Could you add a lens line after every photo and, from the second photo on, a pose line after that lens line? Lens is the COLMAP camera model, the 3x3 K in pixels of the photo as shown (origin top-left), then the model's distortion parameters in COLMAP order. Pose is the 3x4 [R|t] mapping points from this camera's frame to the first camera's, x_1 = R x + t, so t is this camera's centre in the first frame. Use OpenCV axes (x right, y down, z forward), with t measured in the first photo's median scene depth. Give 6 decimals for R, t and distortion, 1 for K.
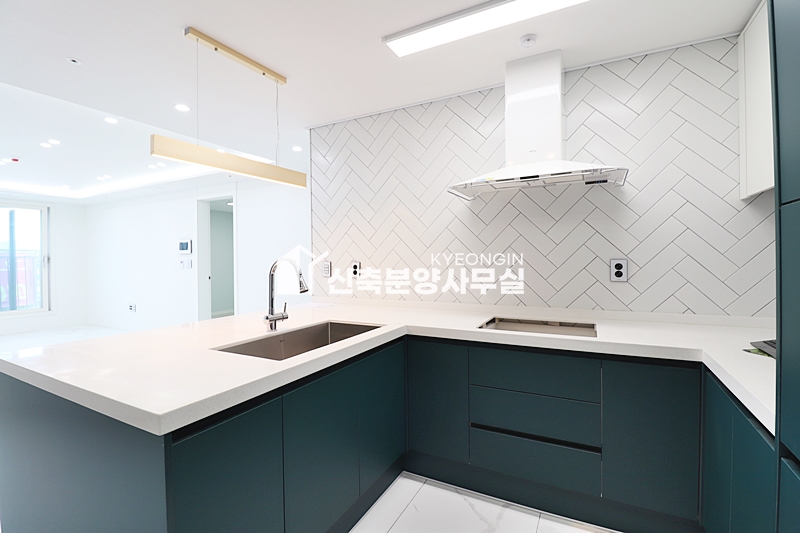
lens RADIAL K [[368.8, 0, 399.7], [0, 368.8, 259.4], [0, 0, 1]] dist [-0.000925, -0.012211]
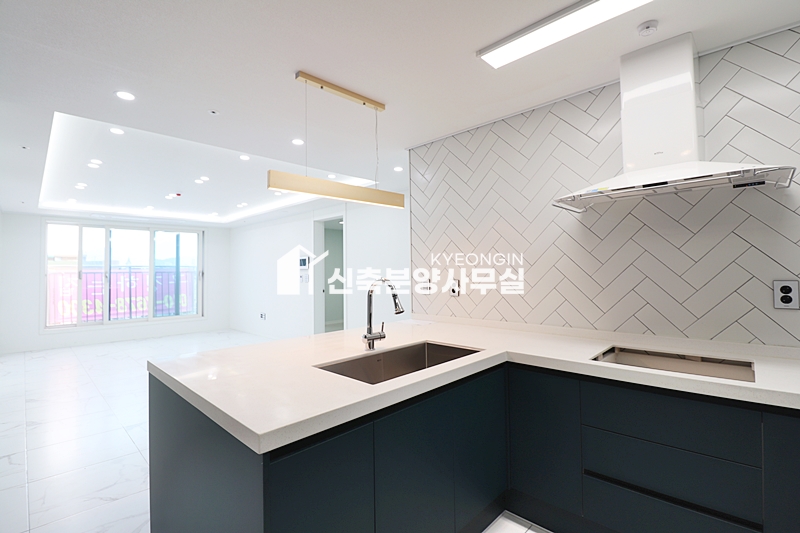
lens RADIAL K [[368.8, 0, 399.4], [0, 368.8, 258.6], [0, 0, 1]] dist [-0.000925, -0.012211]
pose [[0.960044, -0.012407, -0.279573, 0.018931], [0.002868, 0.999400, -0.034505, -0.020926], [0.279833, 0.032325, 0.959504, 0.024332]]
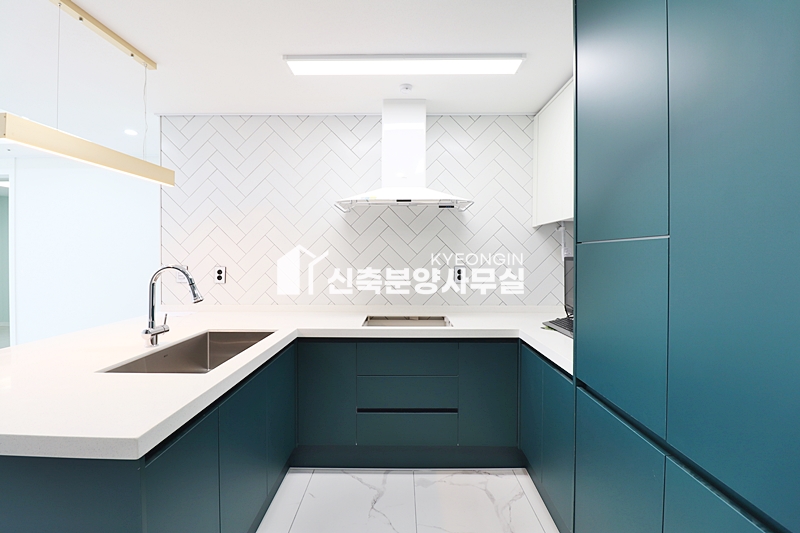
lens RADIAL K [[368.8, 0, 399.6], [0, 368.8, 259.3], [0, 0, 1]] dist [-0.000925, -0.012211]
pose [[0.887635, 0.008891, 0.460462, -0.192970], [-0.010852, 0.999940, 0.001612, -0.023536], [-0.460420, -0.006428, 0.887678, -0.070192]]
